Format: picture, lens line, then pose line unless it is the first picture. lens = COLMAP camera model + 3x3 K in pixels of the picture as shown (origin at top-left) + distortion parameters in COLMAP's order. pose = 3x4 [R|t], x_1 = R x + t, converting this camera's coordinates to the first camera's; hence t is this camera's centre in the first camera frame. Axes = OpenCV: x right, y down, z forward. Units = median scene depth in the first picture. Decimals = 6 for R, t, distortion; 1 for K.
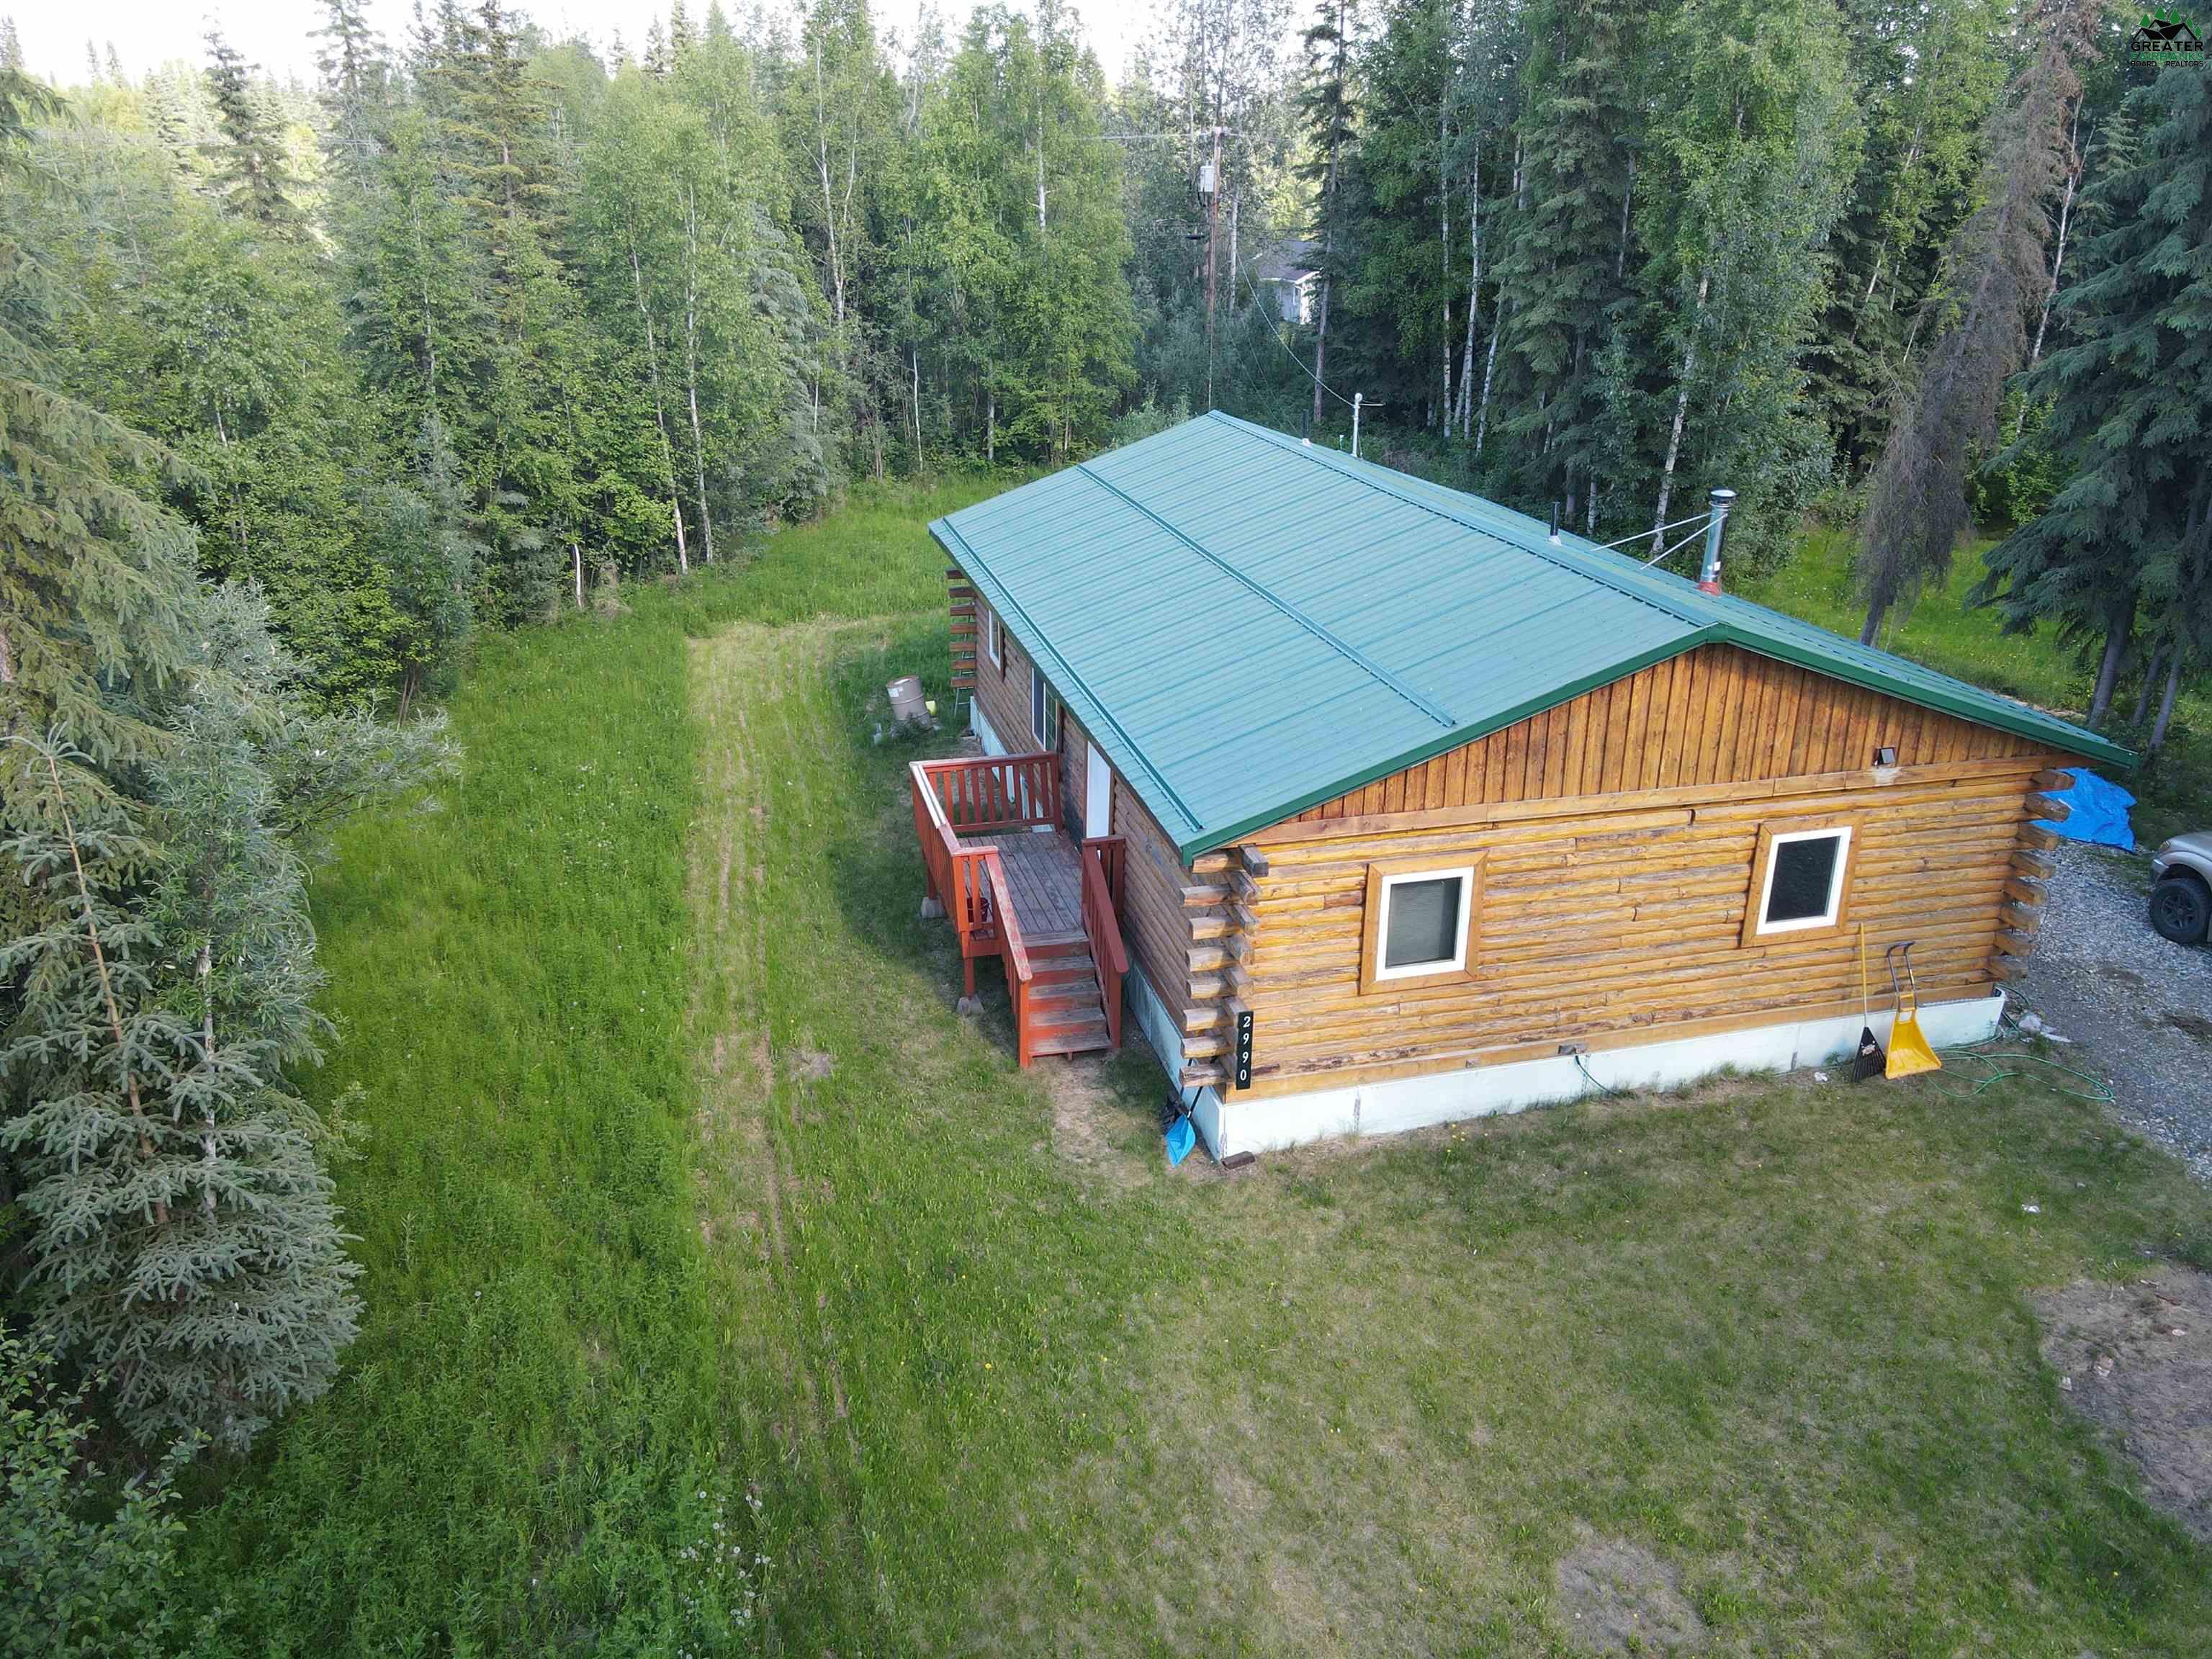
lens RADIAL K [[1625.6, 0, 1110.6], [0, 1625.6, 825.7], [0, 0, 1]] dist [0.006956, 0.019980]
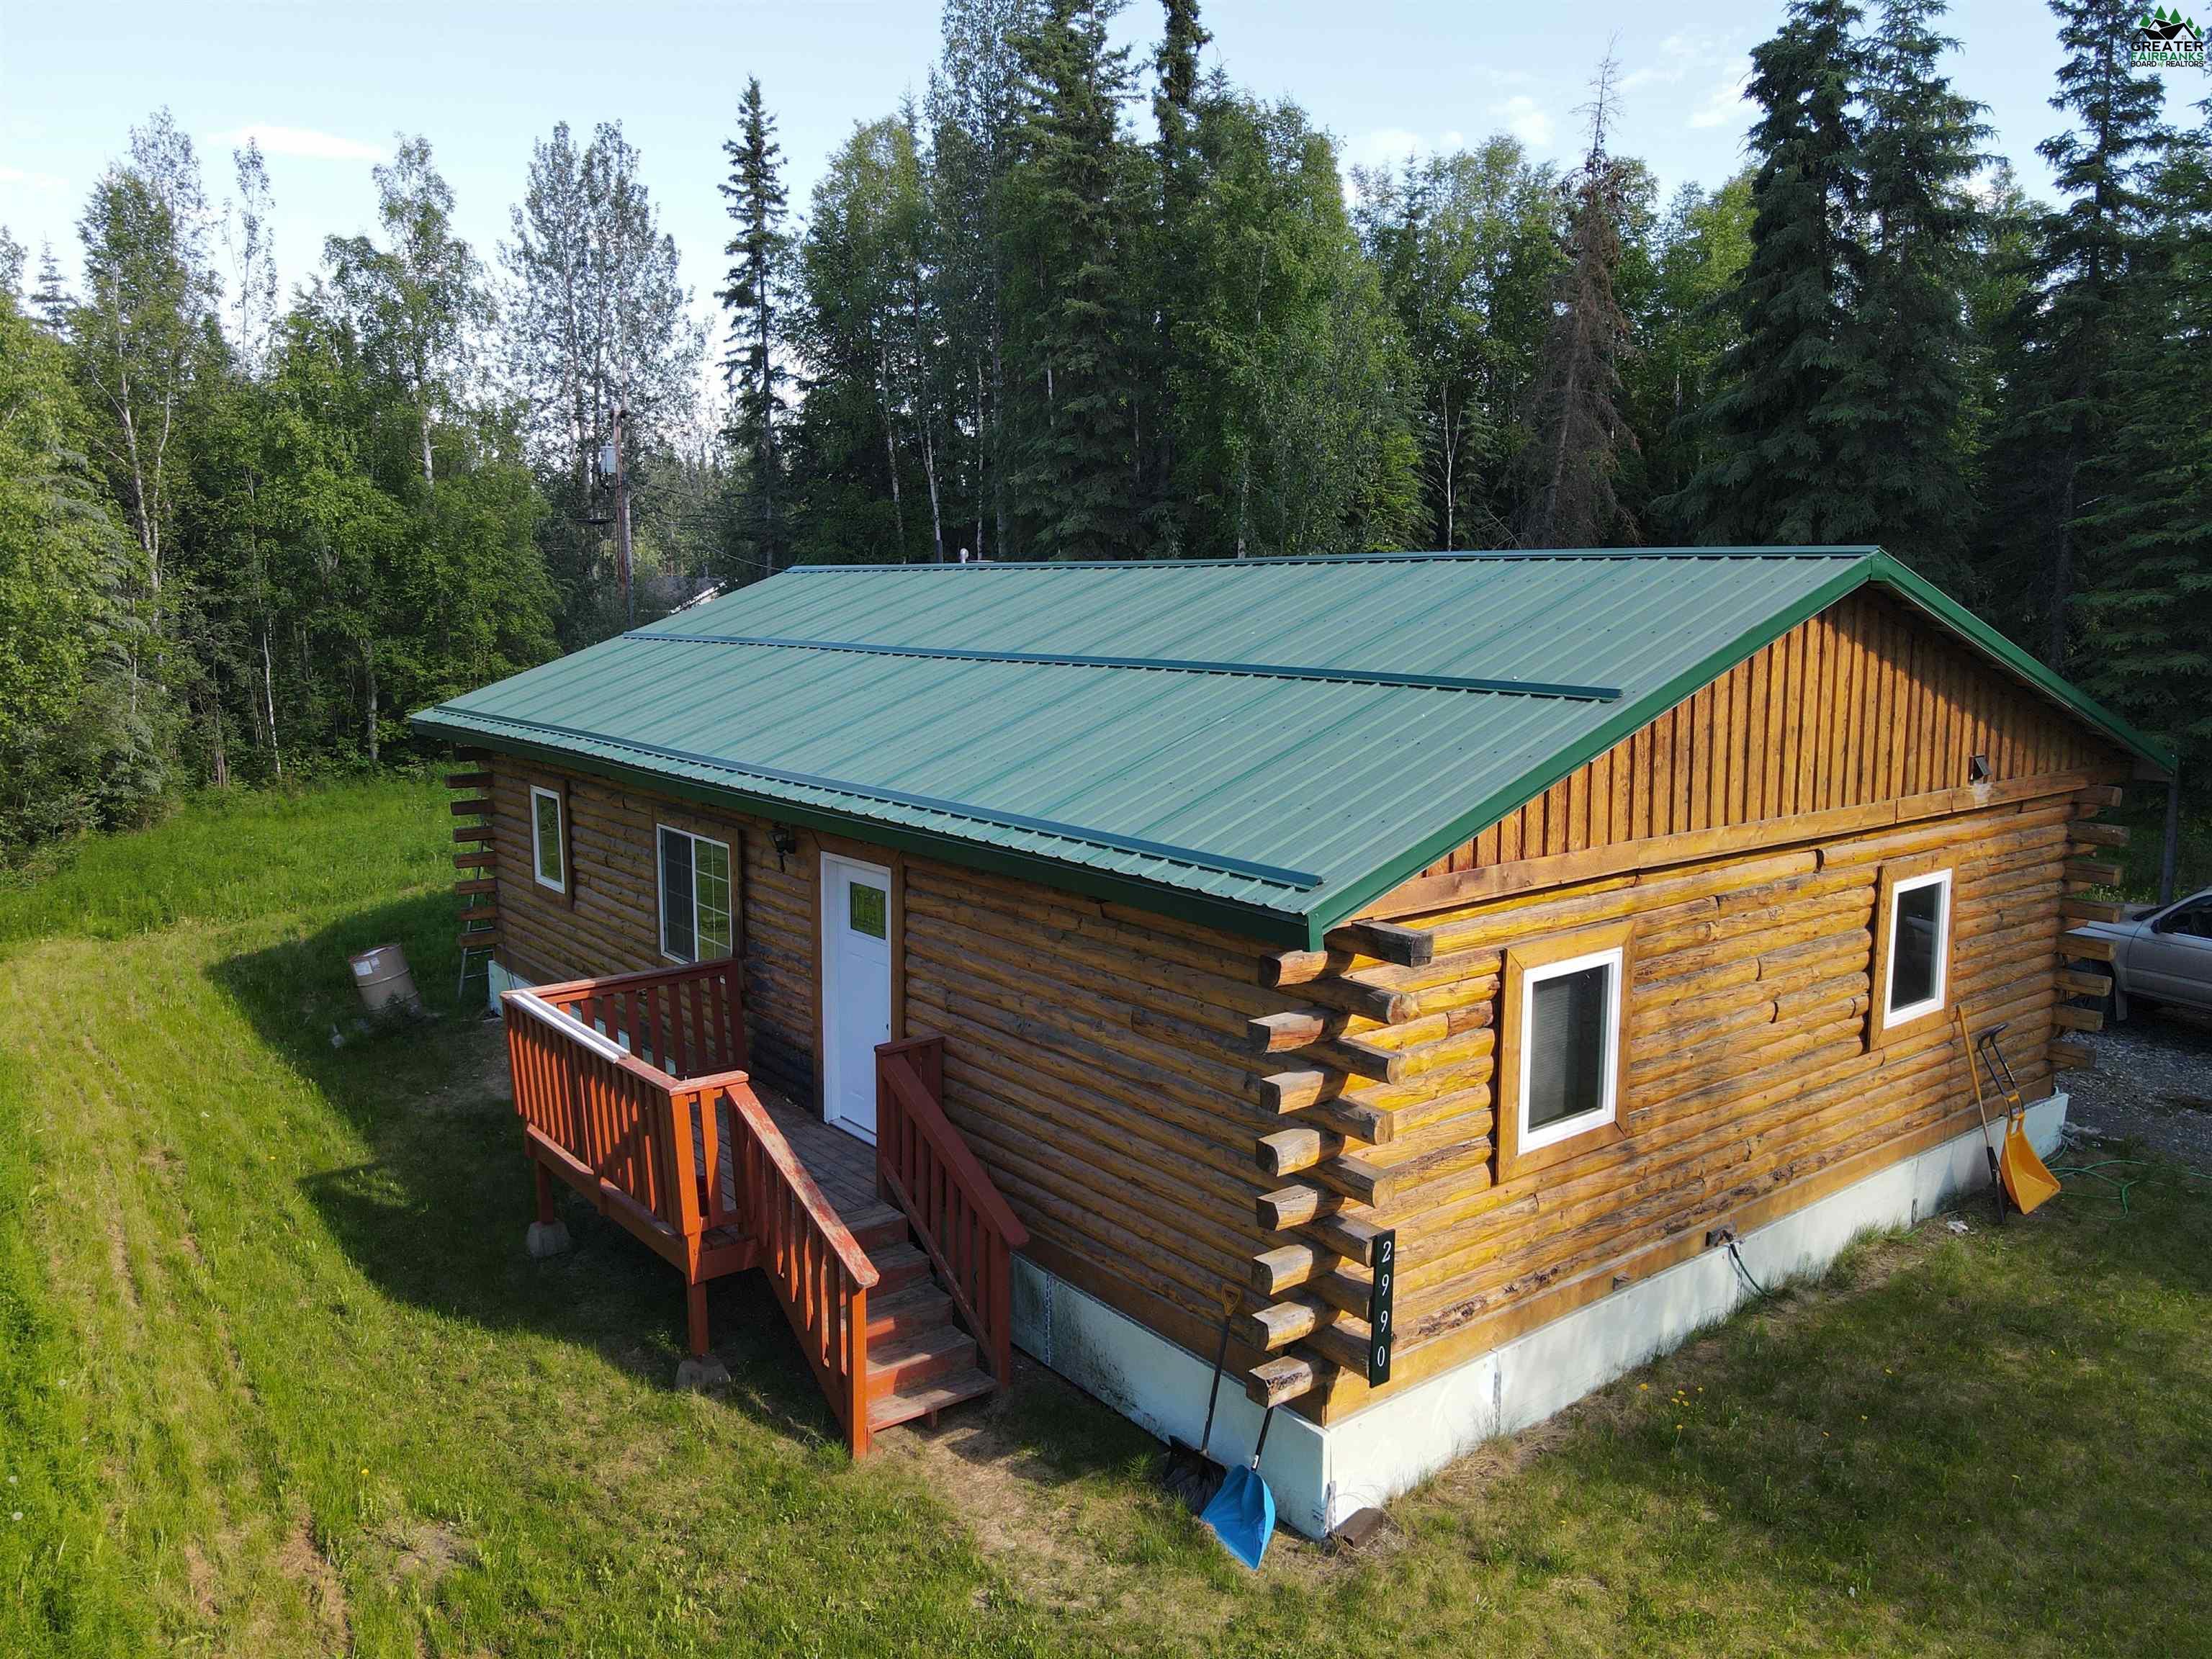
lens RADIAL K [[1625.6, 0, 1109.3], [0, 1625.6, 833.1], [0, 0, 1]] dist [0.006956, 0.019980]
pose [[0.917924, -0.068940, 0.390721, -0.181467], [0.153392, 0.969876, -0.189239, 0.064103], [-0.365905, 0.233640, 0.900847, 0.443627]]
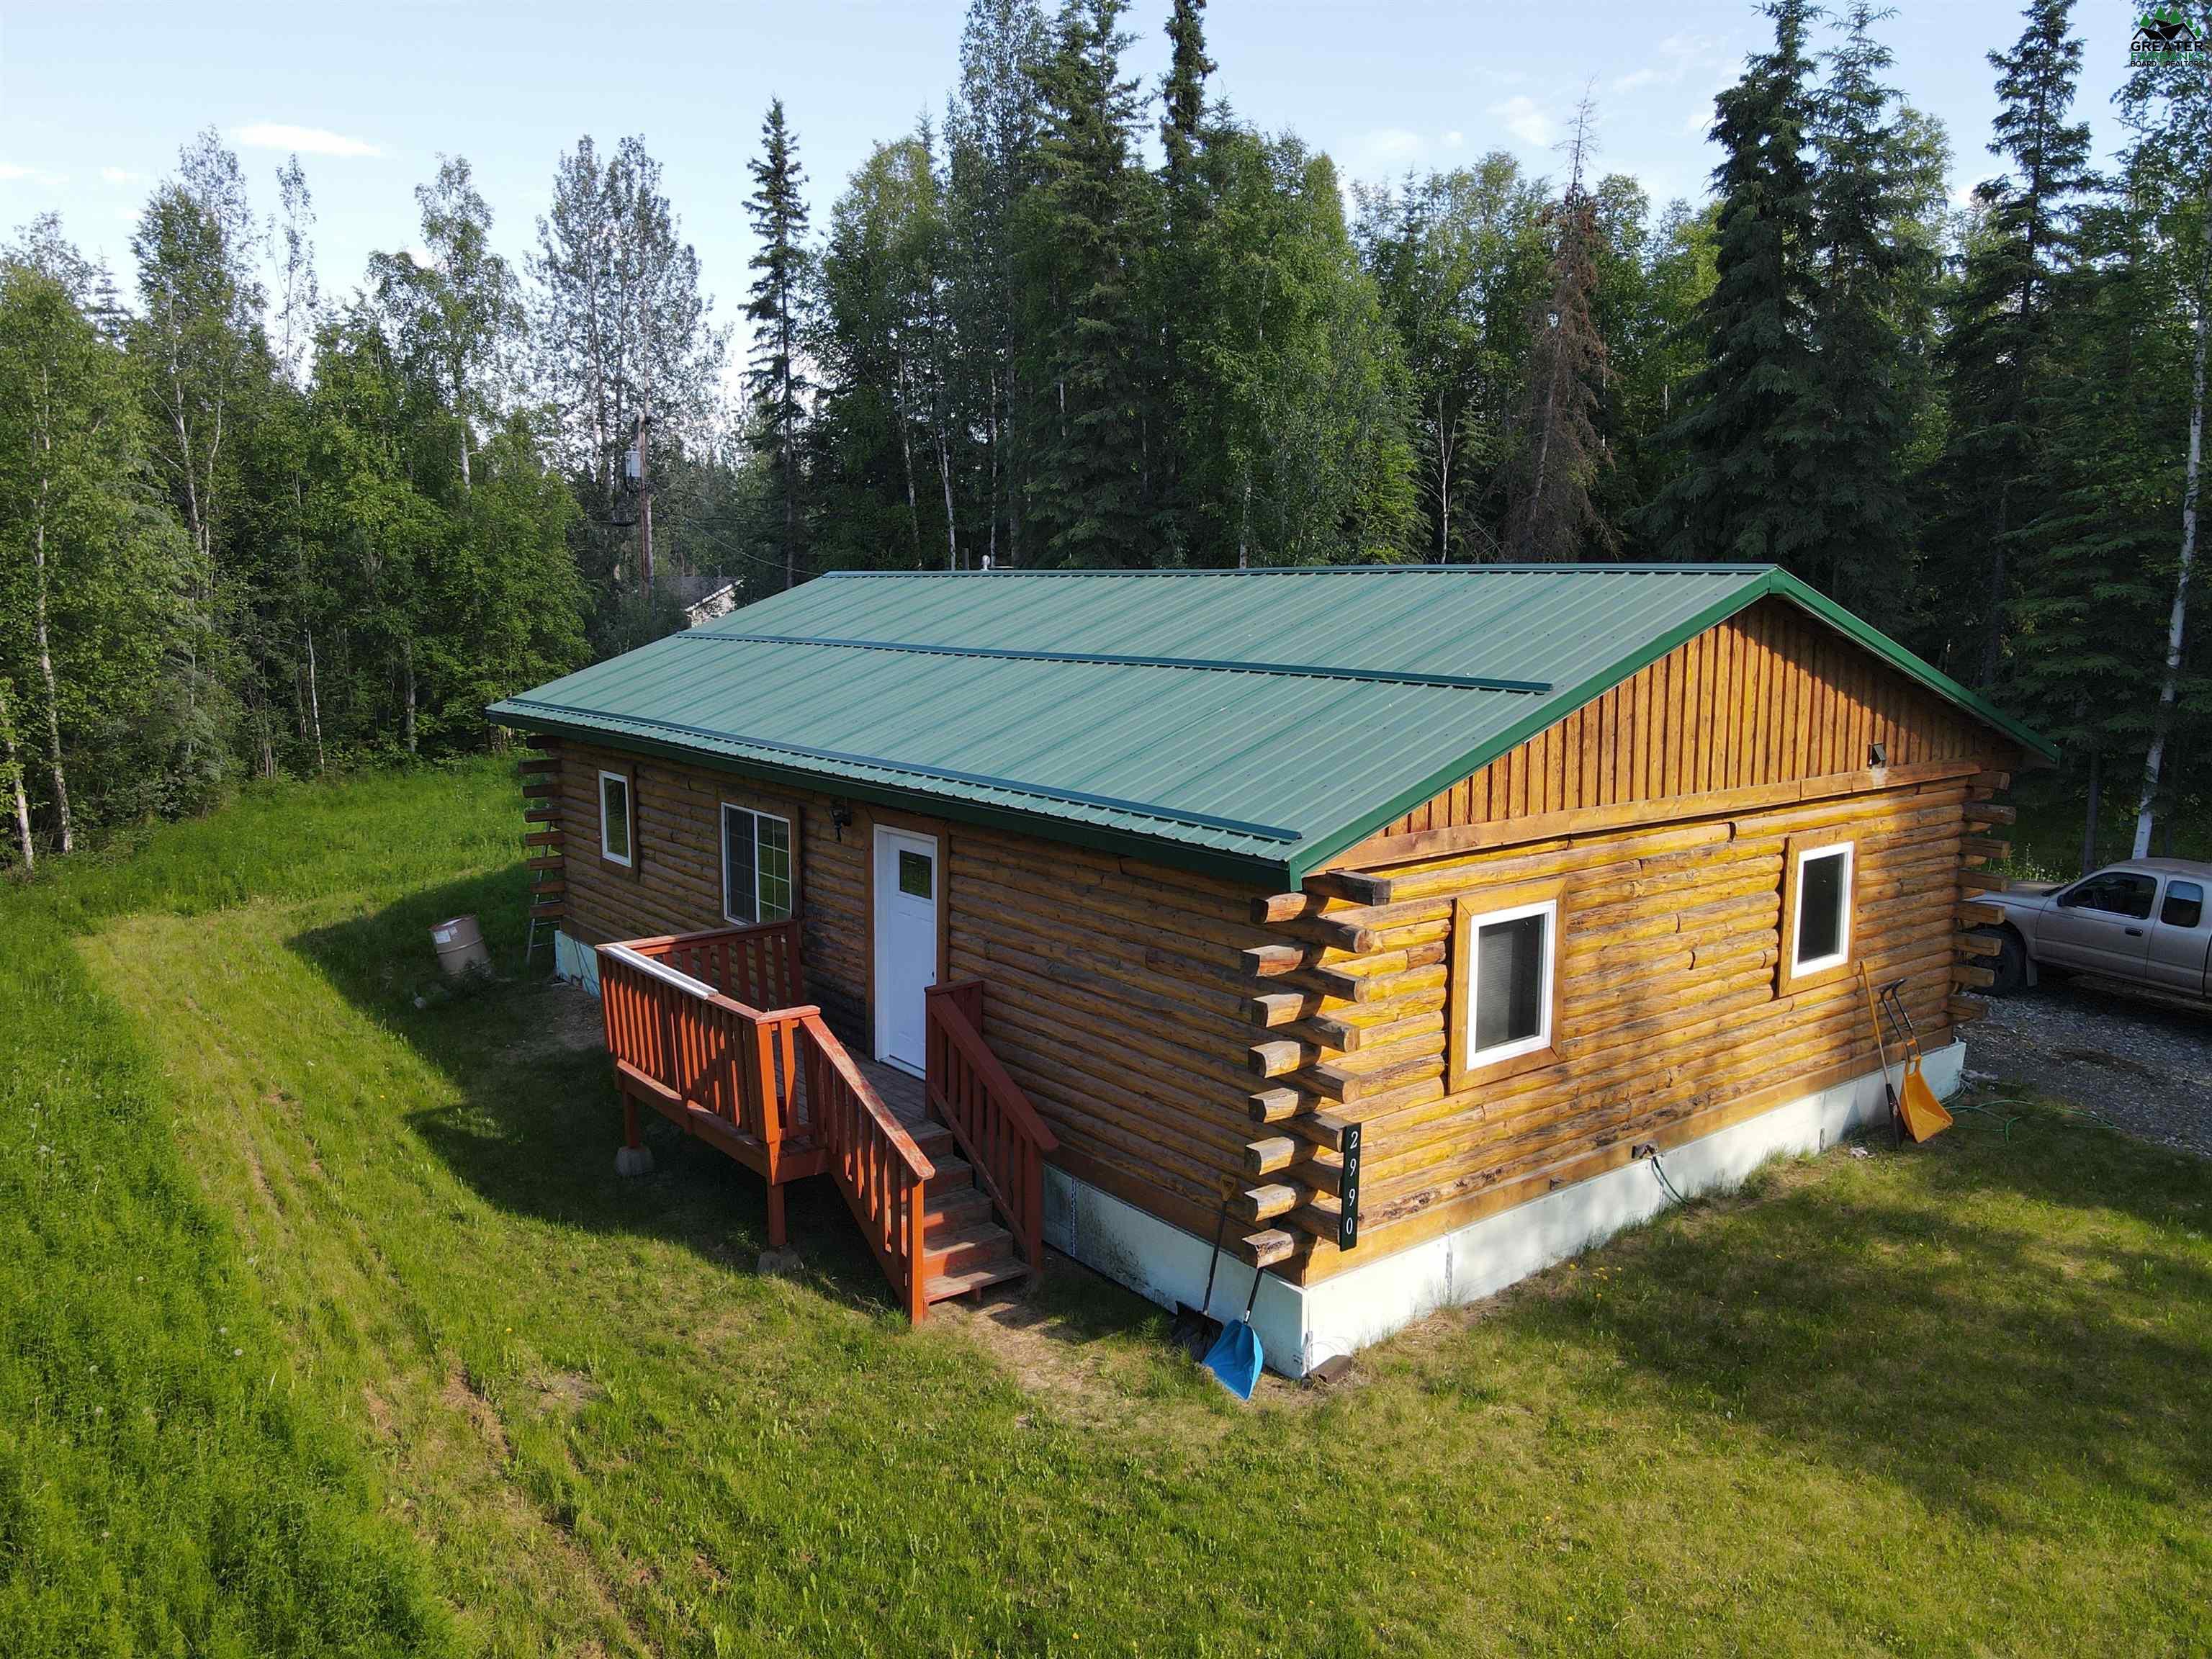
lens RADIAL K [[1625.6, 0, 1109.4], [0, 1625.6, 835.6], [0, 0, 1]] dist [0.006956, 0.019980]
pose [[0.918833, -0.066639, 0.388980, -0.231368], [0.149863, 0.970727, -0.187699, 0.096072], [-0.365085, 0.230758, 0.901922, 0.348983]]
